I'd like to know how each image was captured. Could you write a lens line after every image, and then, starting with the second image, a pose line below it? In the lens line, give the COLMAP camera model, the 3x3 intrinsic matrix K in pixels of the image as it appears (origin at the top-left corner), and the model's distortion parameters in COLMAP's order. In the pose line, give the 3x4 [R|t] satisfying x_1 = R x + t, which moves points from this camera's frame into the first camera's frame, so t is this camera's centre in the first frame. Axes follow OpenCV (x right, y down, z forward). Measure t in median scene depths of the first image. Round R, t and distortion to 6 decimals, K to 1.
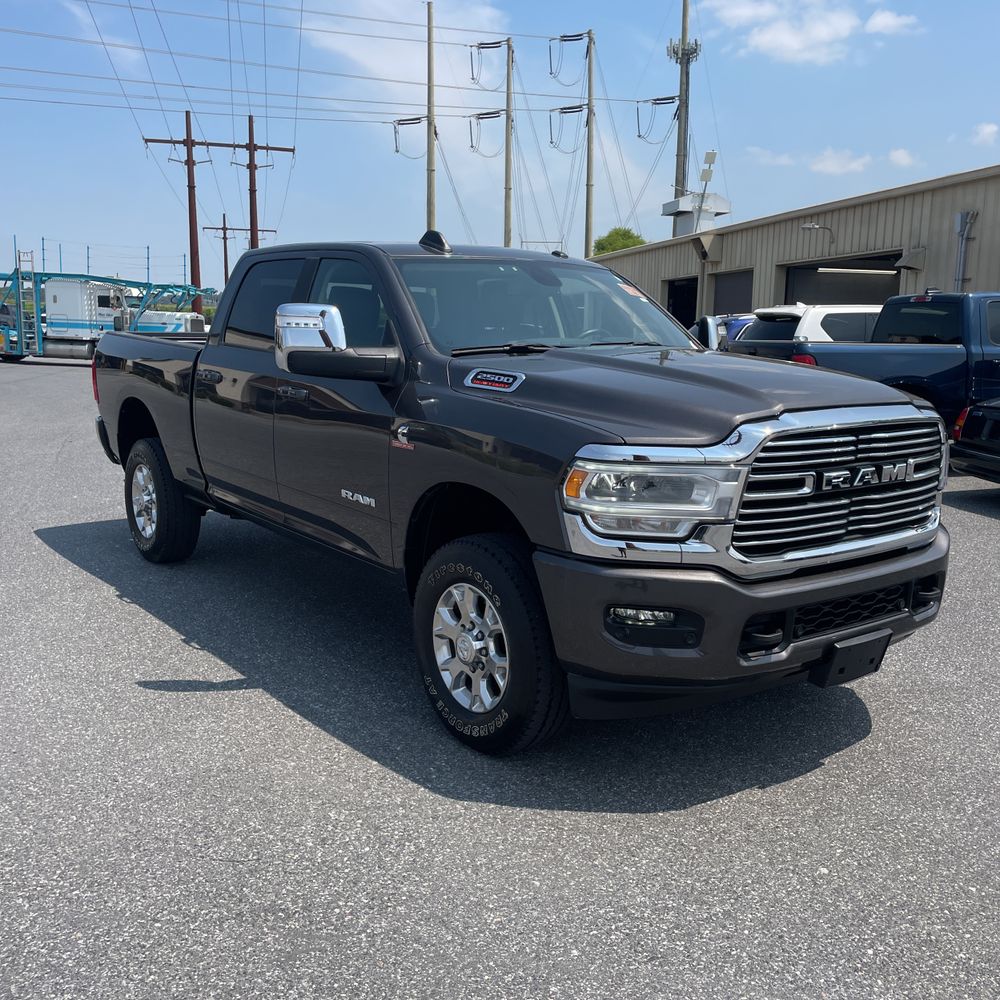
lens RADIAL K [[1023.1, 0, 524.7], [0, 1023.1, 507.9], [0, 0, 1]] dist [0.029549, 0.000000]
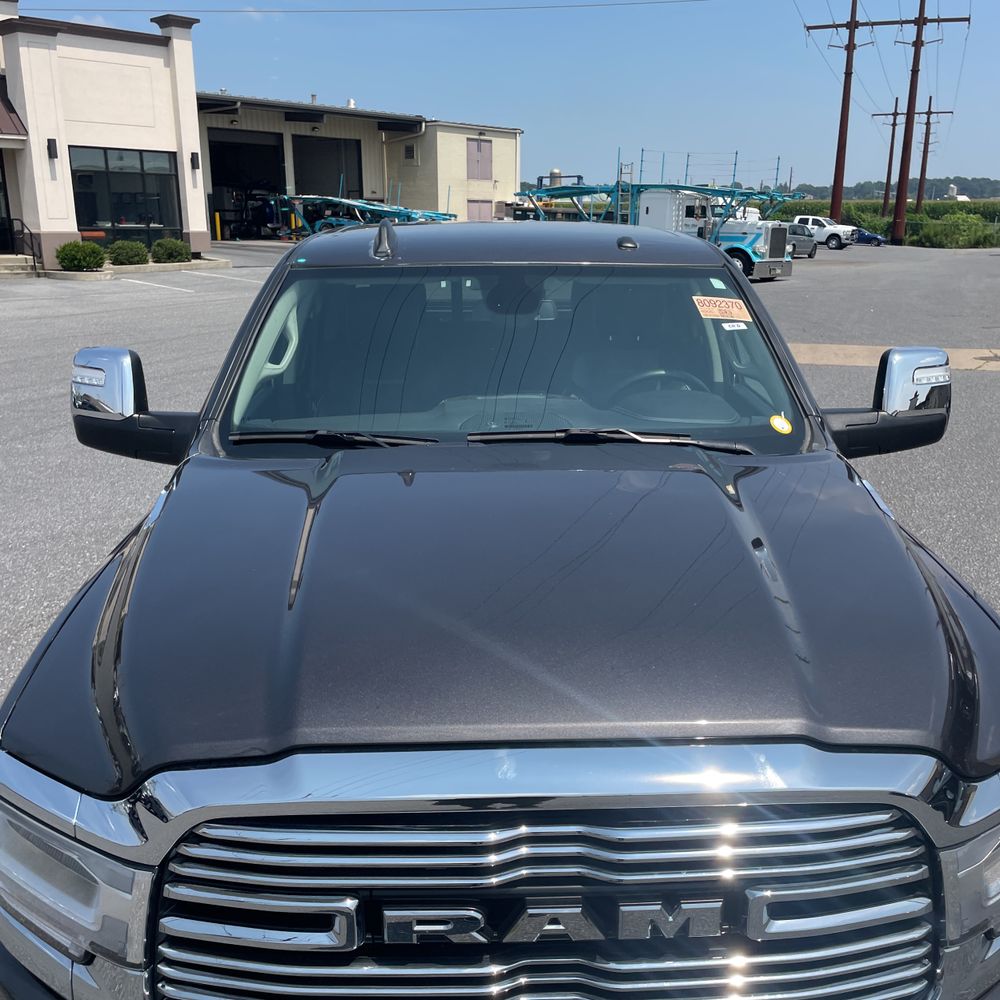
lens RADIAL K [[1023.1, 0, 520.3], [0, 1023.1, 516.2], [0, 0, 1]] dist [0.029549, 0.000000]
pose [[0.813866, 0.148830, -0.561668, 0.095188], [-0.088443, 0.987107, 0.133407, -0.043776], [0.574282, -0.058900, 0.816536, 0.121951]]
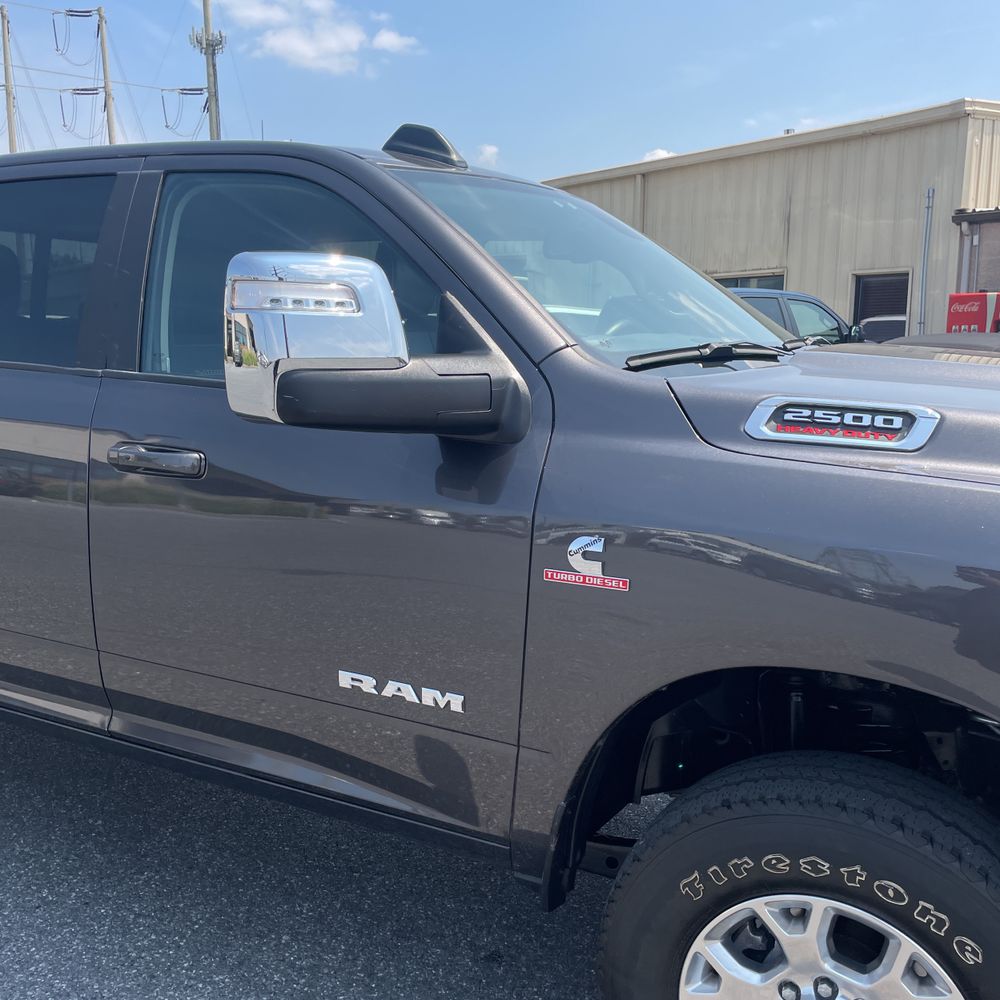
lens RADIAL K [[1023.1, 0, 518.0], [0, 1023.1, 509.2], [0, 0, 1]] dist [0.029549, 0.000000]
pose [[0.908432, -0.080914, 0.410126, -0.068326], [0.082022, 0.996519, 0.014925, -0.021317], [-0.409906, 0.020081, 0.911907, 0.131845]]
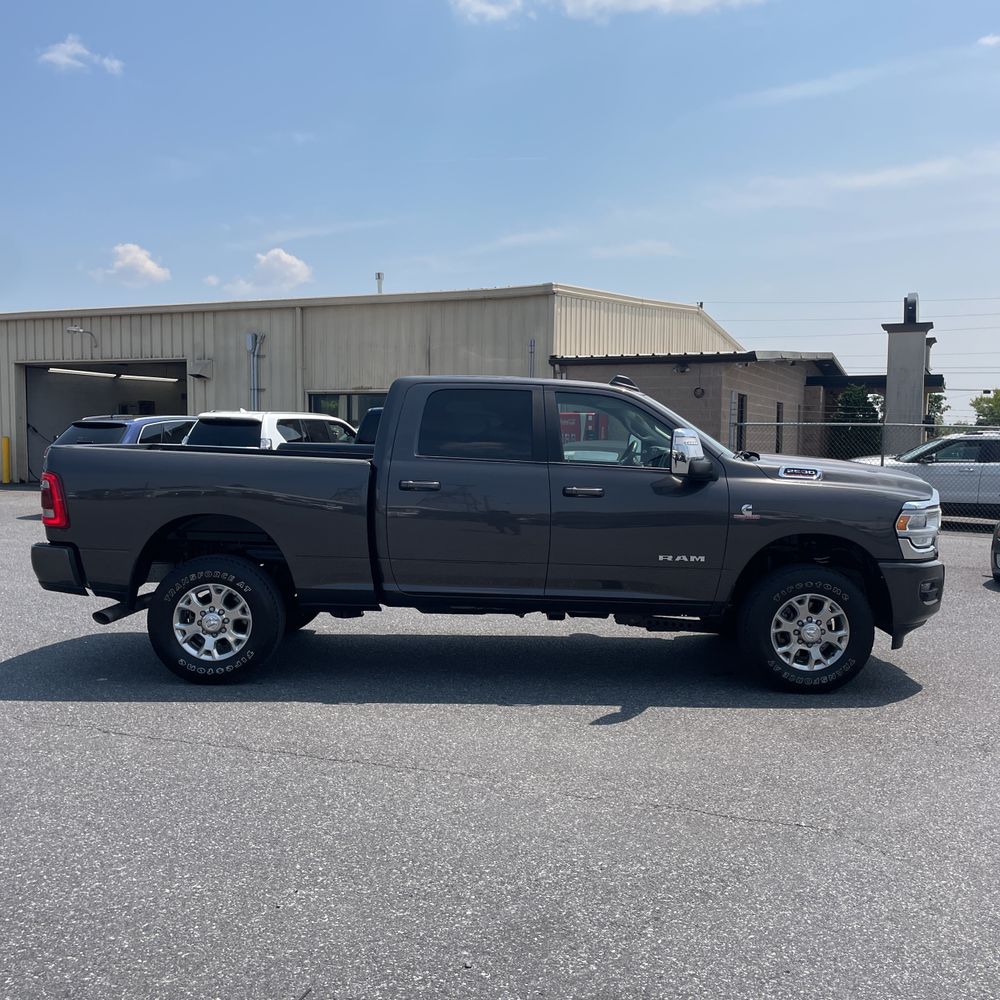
lens RADIAL K [[1023.1, 0, 513.0], [0, 1023.1, 511.4], [0, 0, 1]] dist [0.029549, 0.000000]
pose [[0.608769, -0.063629, 0.790792, -0.338659], [0.132776, 0.990891, -0.022484, -0.017410], [-0.782158, 0.118686, 0.611672, 0.067425]]
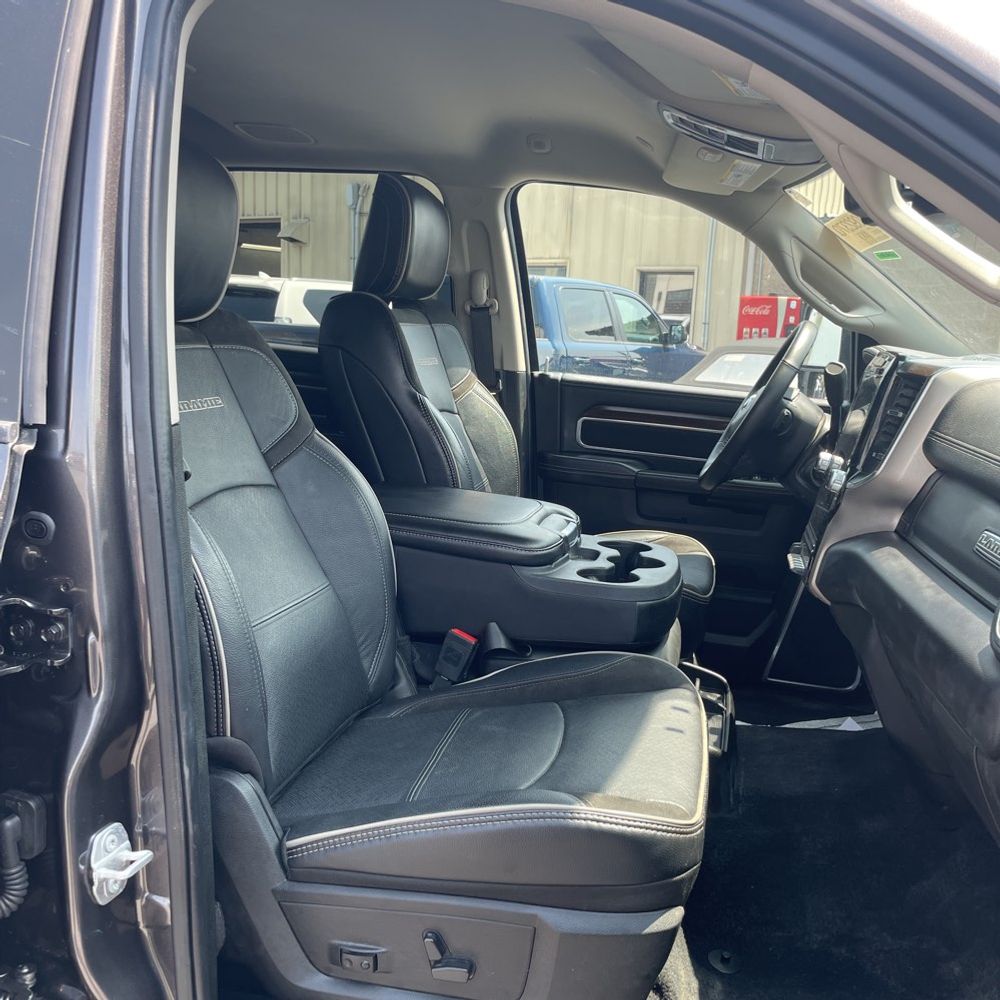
lens RADIAL K [[1023.1, 0, 510.7], [0, 1023.1, 507.8], [0, 0, 1]] dist [0.029549, 0.000000]
pose [[0.764542, -0.089204, 0.638371, -0.074024], [0.073826, 0.995979, 0.050758, -0.036771], [-0.640332, 0.008322, 0.768053, 0.215933]]
